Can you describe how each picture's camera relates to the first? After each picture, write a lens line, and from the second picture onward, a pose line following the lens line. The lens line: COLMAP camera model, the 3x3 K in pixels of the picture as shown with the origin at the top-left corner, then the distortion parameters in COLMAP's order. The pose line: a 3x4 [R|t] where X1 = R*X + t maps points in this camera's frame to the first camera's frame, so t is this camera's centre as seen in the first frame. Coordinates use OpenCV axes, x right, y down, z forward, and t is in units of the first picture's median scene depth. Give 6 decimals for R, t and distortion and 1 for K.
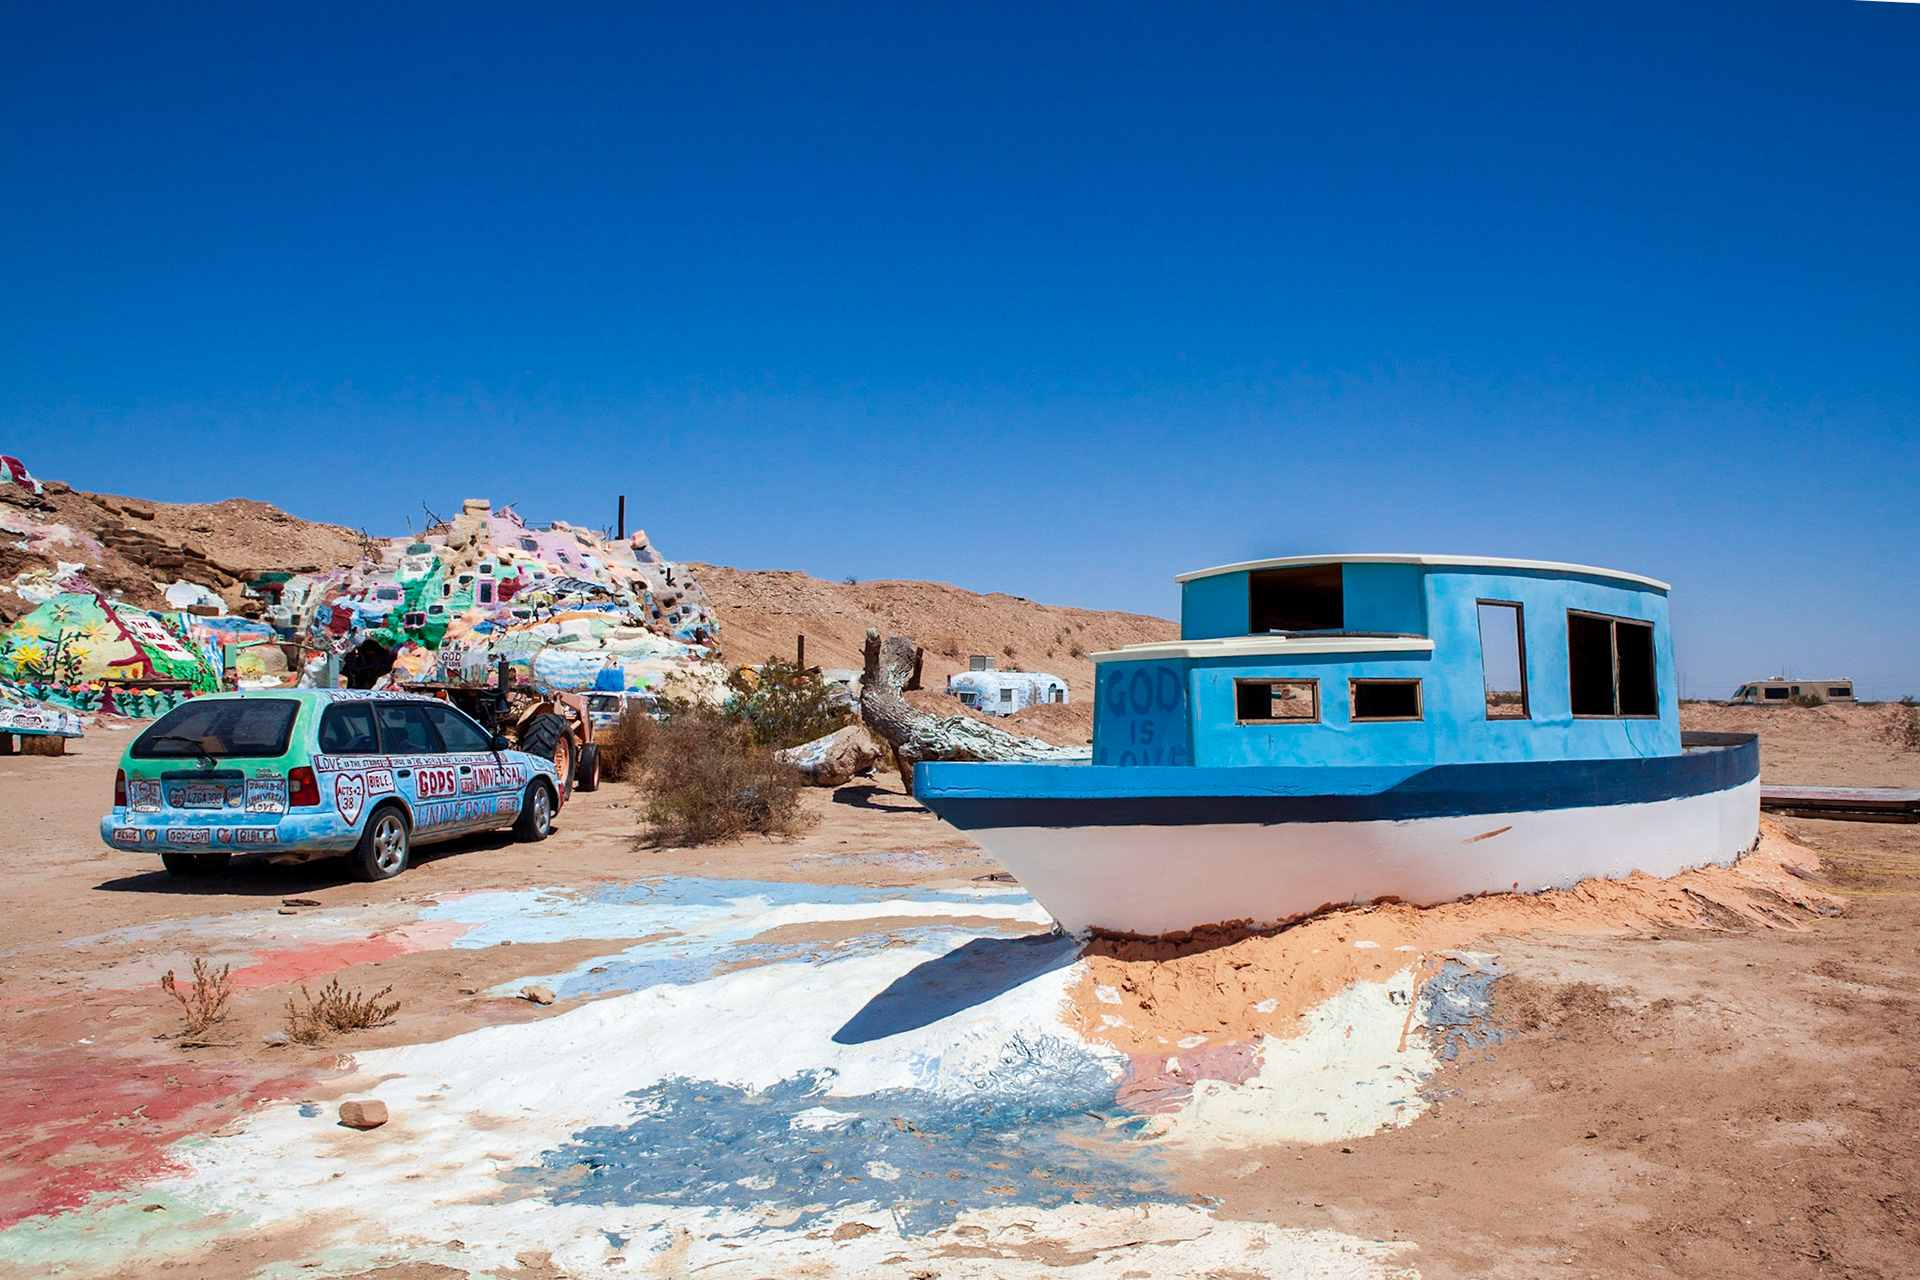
lens RADIAL K [[1442.0, 0, 907.7], [0, 1442.0, 627.7], [0, 0, 1]] dist [-0.005842, 0.030267]
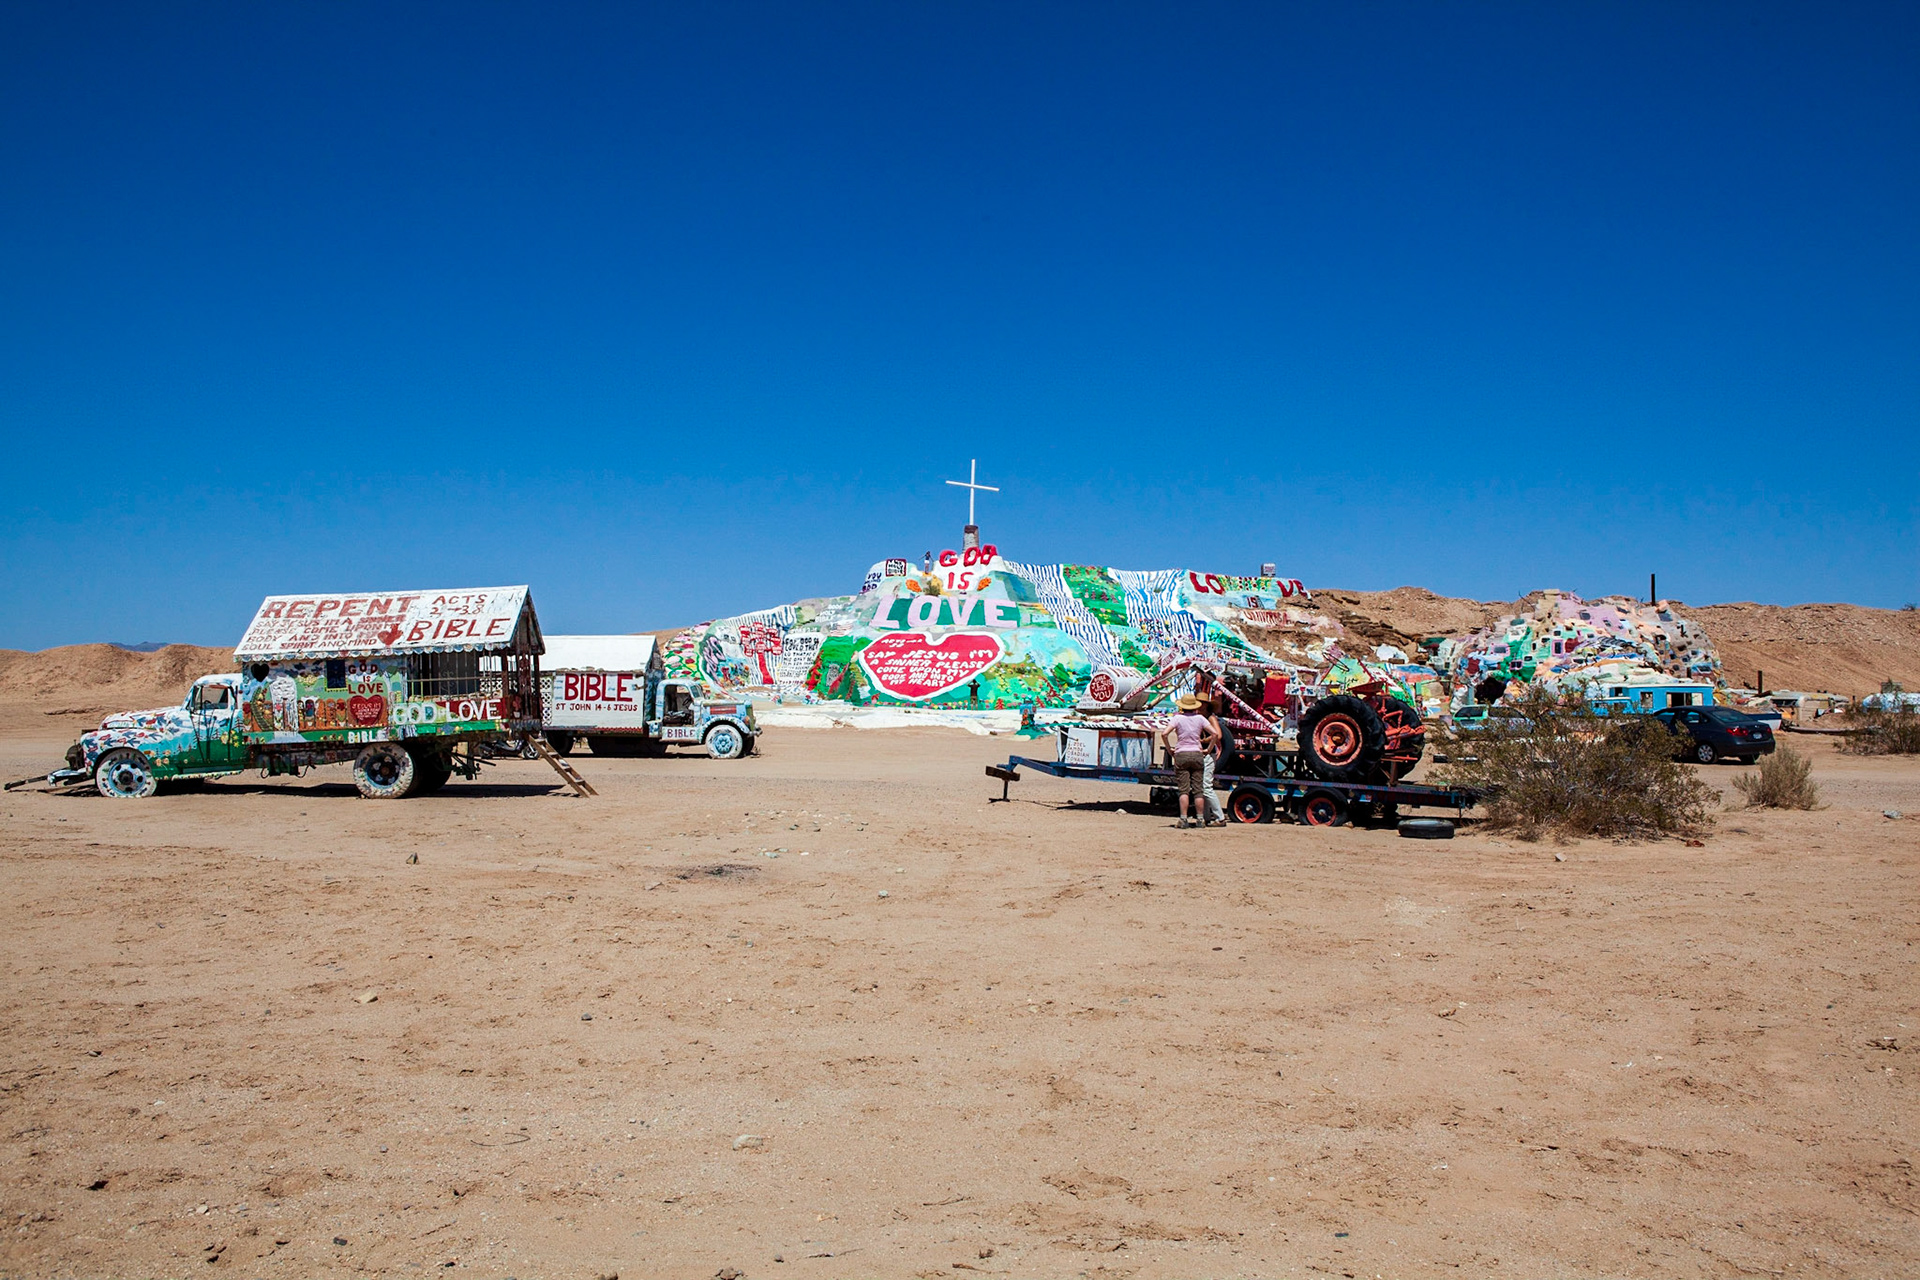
lens RADIAL K [[1468.9, 0, 960.0], [0, 1468.9, 640.0], [0, 0, 1]] dist [-0.106896, 0.098328]
pose [[0.762426, -0.029723, -0.646393, 0.259090], [0.027324, 0.999532, -0.013732, -0.028957], [0.646498, -0.007193, 0.762881, -0.714852]]
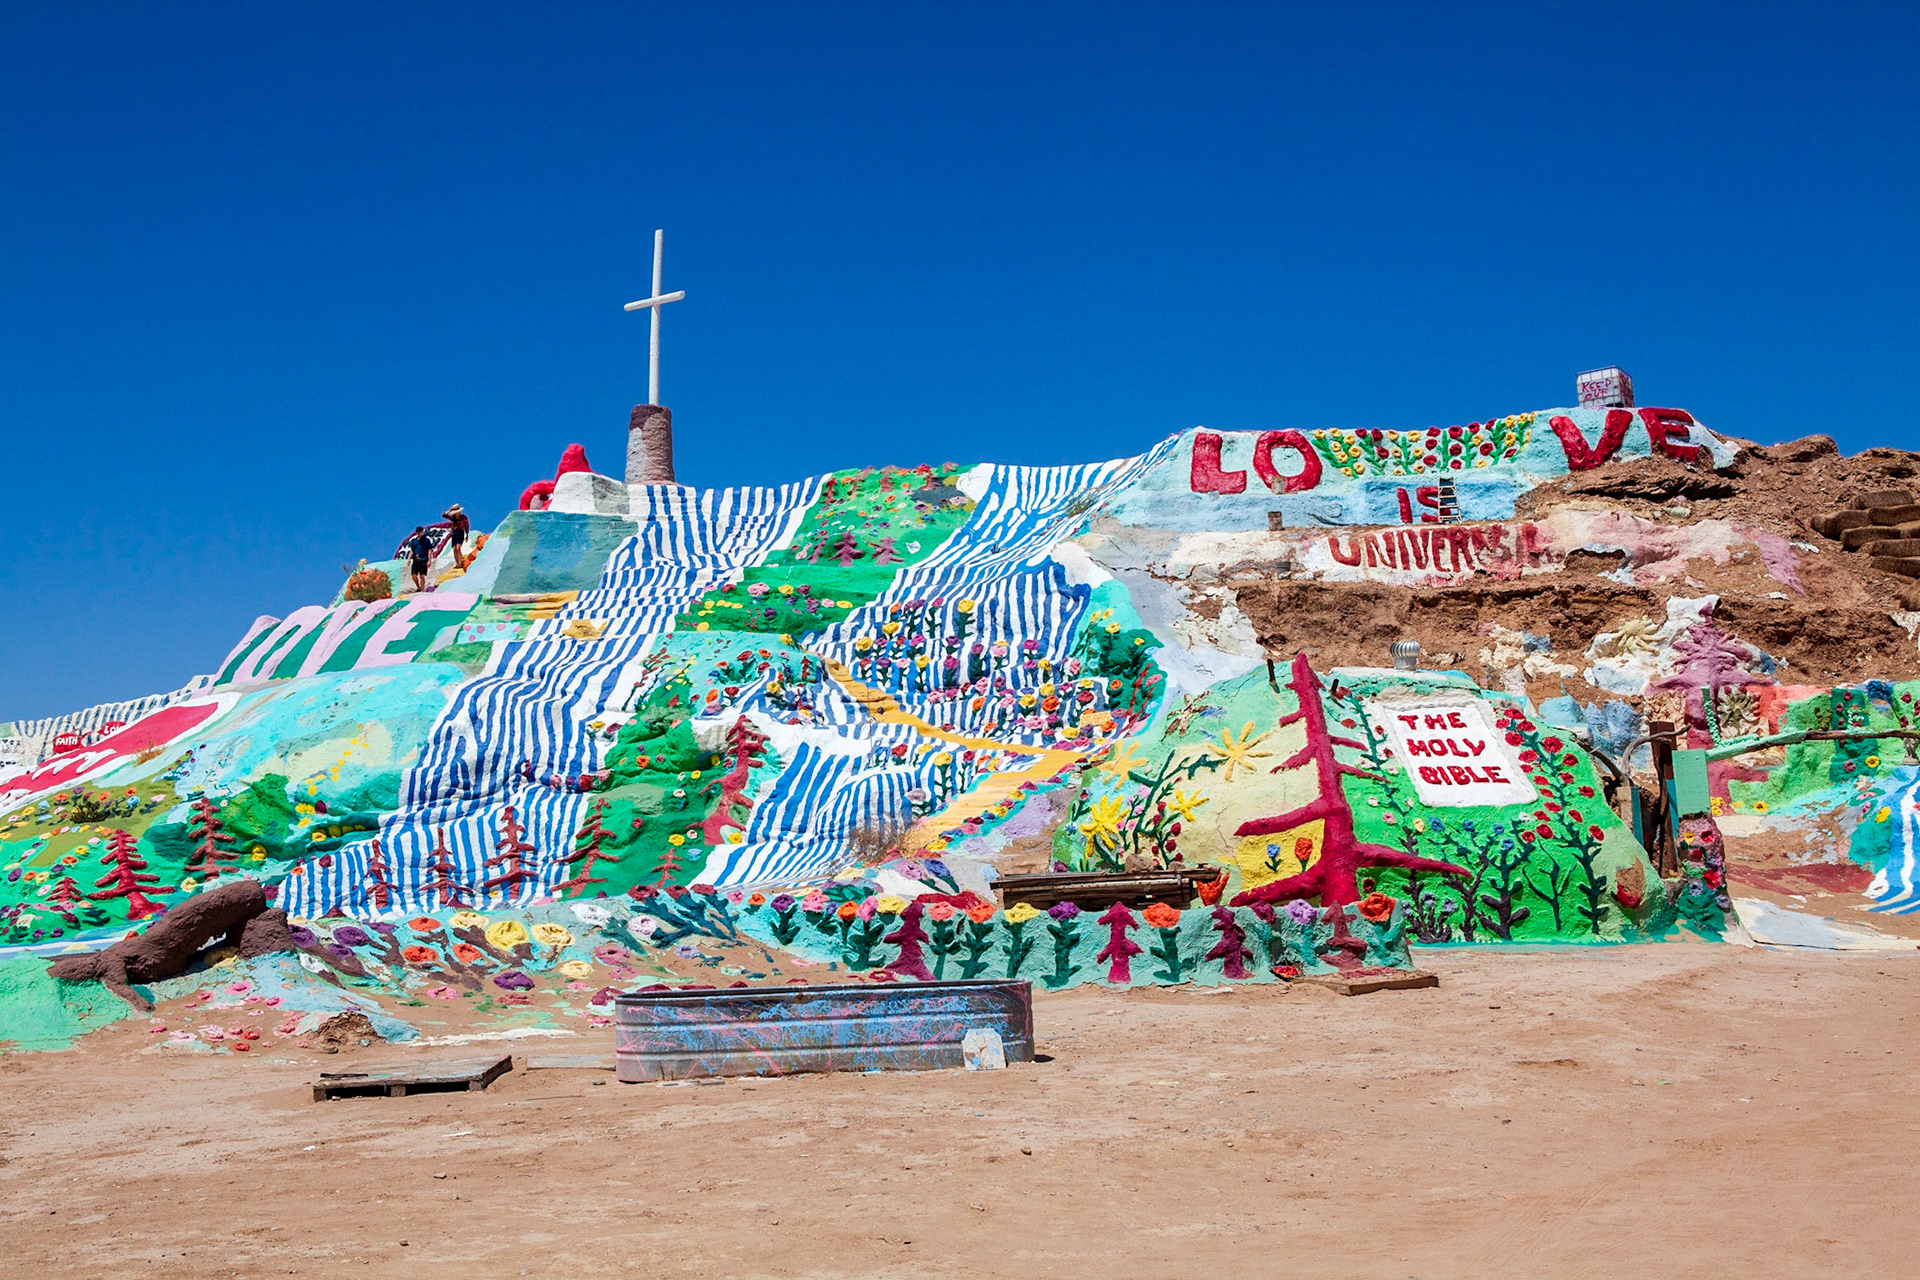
lens RADIAL K [[1974.5, 0, 960.0], [0, 1974.5, 640.0], [0, 0, 1]] dist [-0.053755, -0.002416]
pose [[0.237771, -0.134123, -0.962017, -0.036348], [0.077763, 0.989870, -0.118786, 0.024303], [0.968203, -0.046565, 0.245792, 0.611152]]
